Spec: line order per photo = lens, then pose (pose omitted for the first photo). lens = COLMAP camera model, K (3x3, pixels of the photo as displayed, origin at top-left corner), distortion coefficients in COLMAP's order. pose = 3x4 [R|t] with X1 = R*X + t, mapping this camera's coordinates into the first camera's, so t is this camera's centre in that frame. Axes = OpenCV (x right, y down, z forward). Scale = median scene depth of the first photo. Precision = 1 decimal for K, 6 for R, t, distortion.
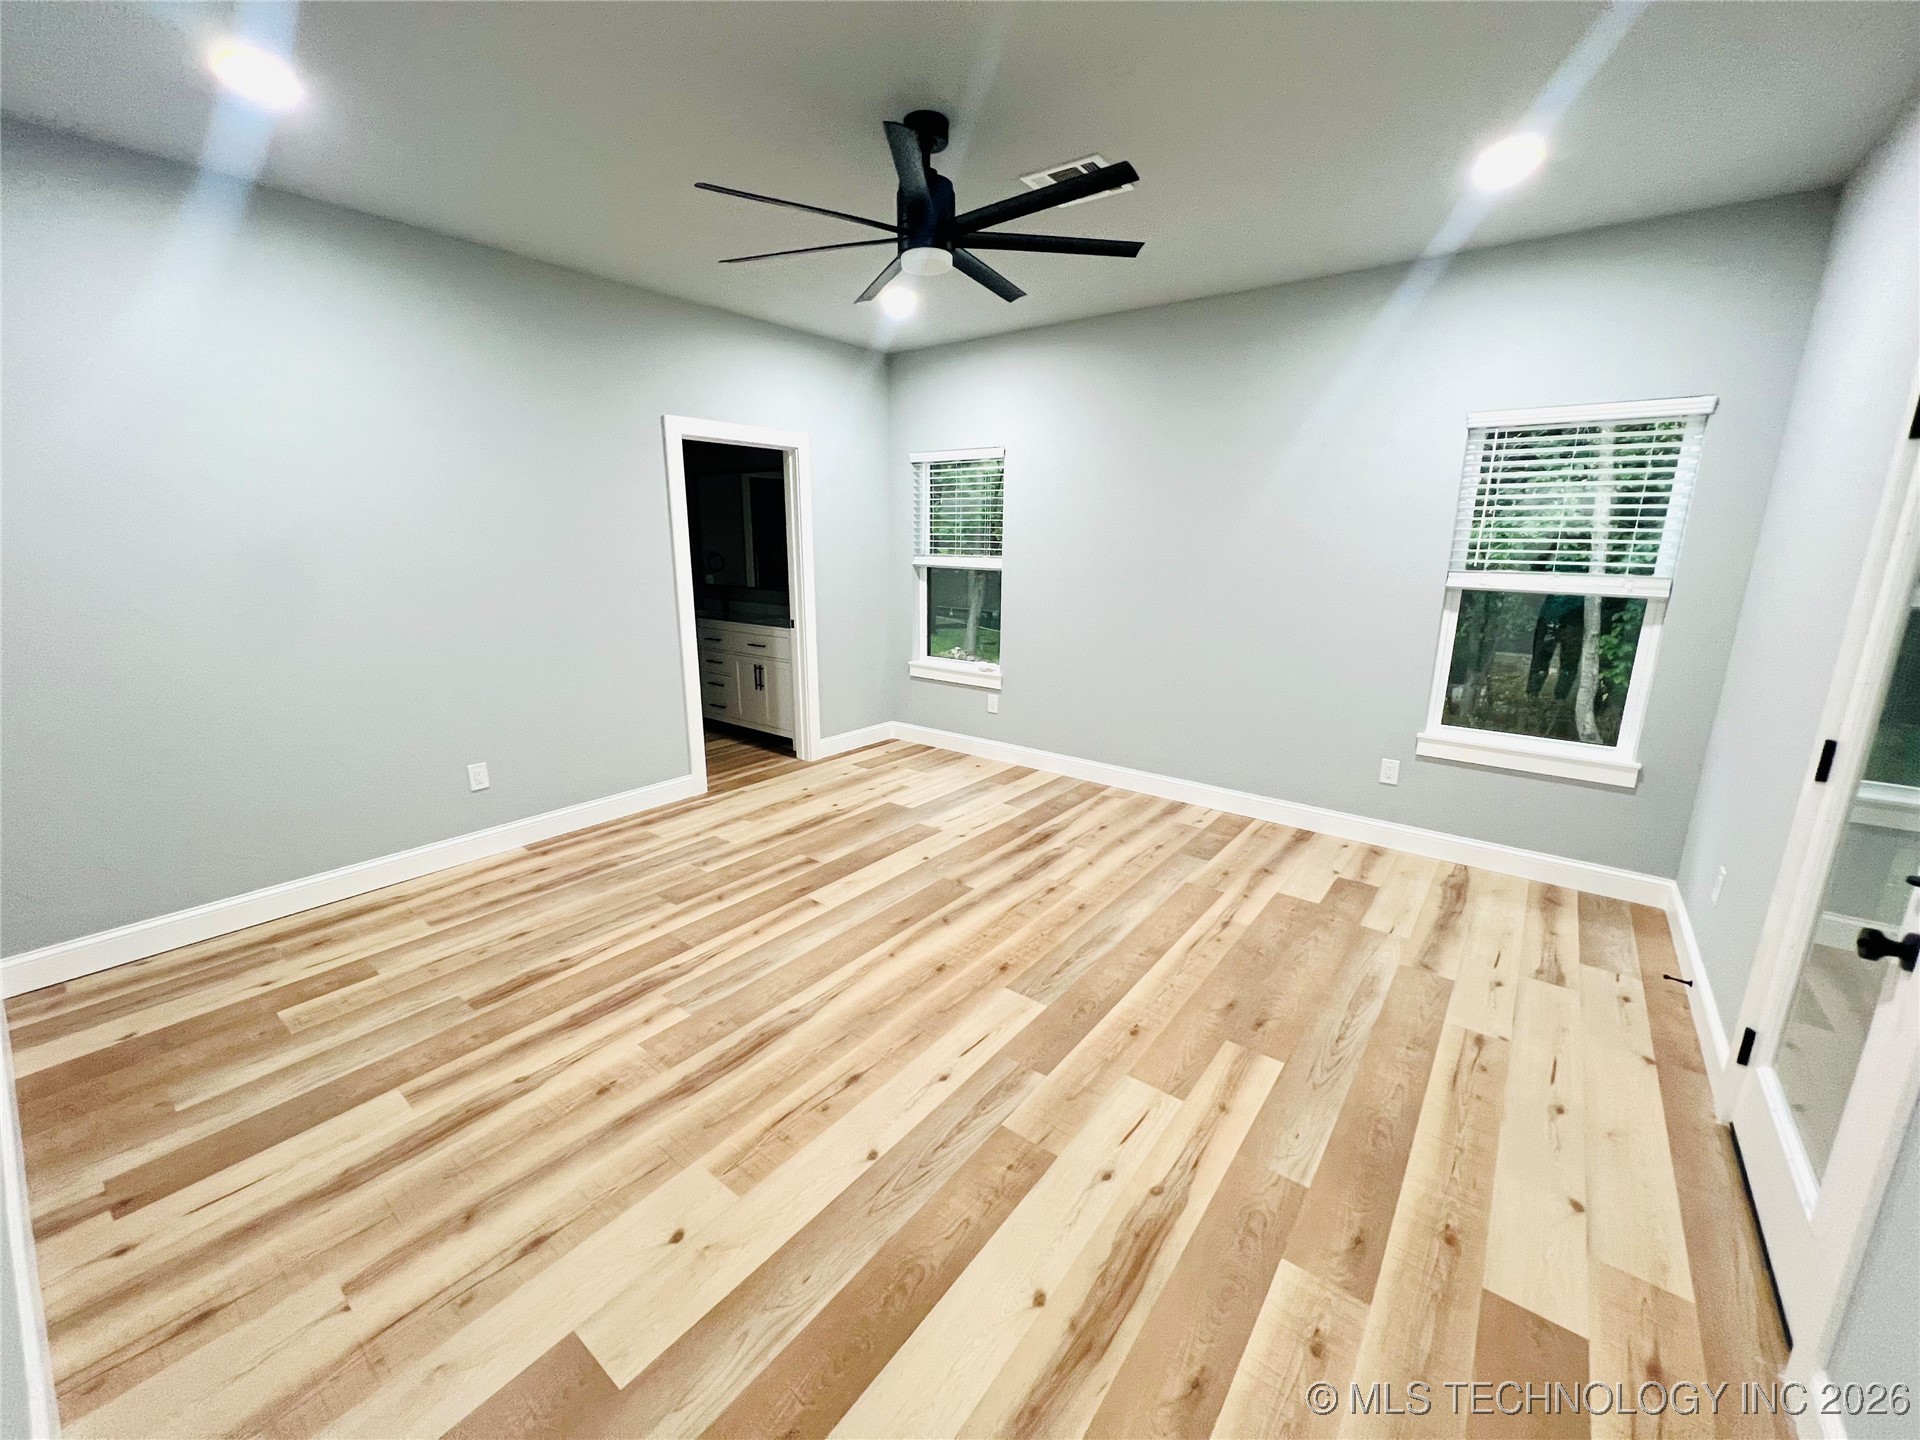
lens RADIAL K [[770.2, 0, 960.0], [0, 770.2, 720.0], [0, 0, 1]] dist [0.000830, -0.000091]
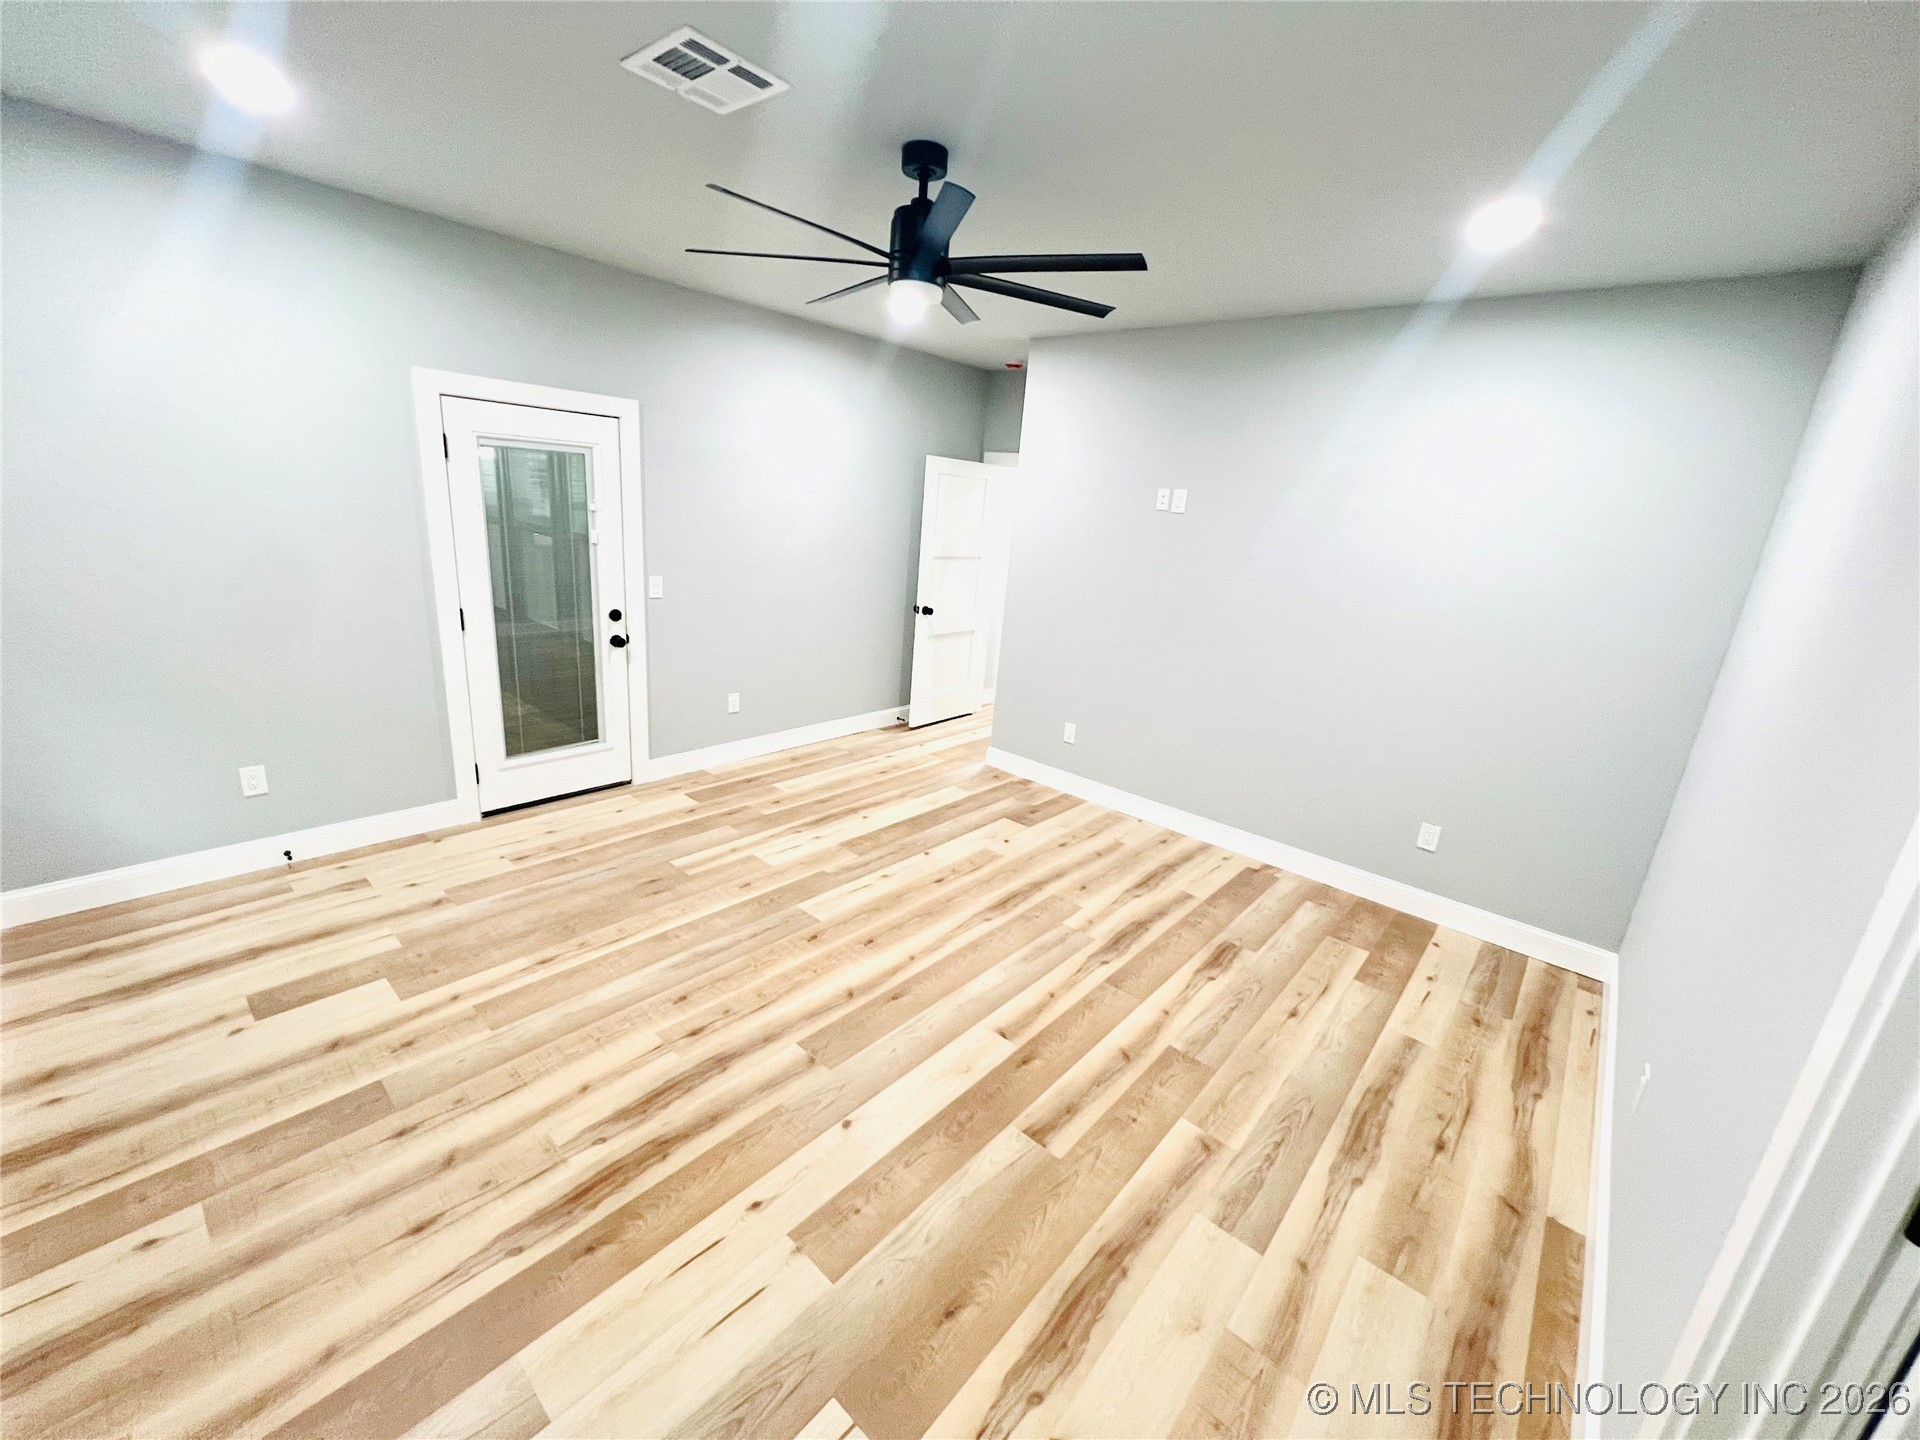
lens RADIAL K [[770.2, 0, 960.0], [0, 770.2, 720.0], [0, 0, 1]] dist [0.000830, -0.000091]
pose [[-0.994644, -0.099020, 0.029629, -0.149892], [-0.071483, 0.866087, 0.494756, -0.497866], [-0.074652, 0.489988, -0.868527, 1.720179]]
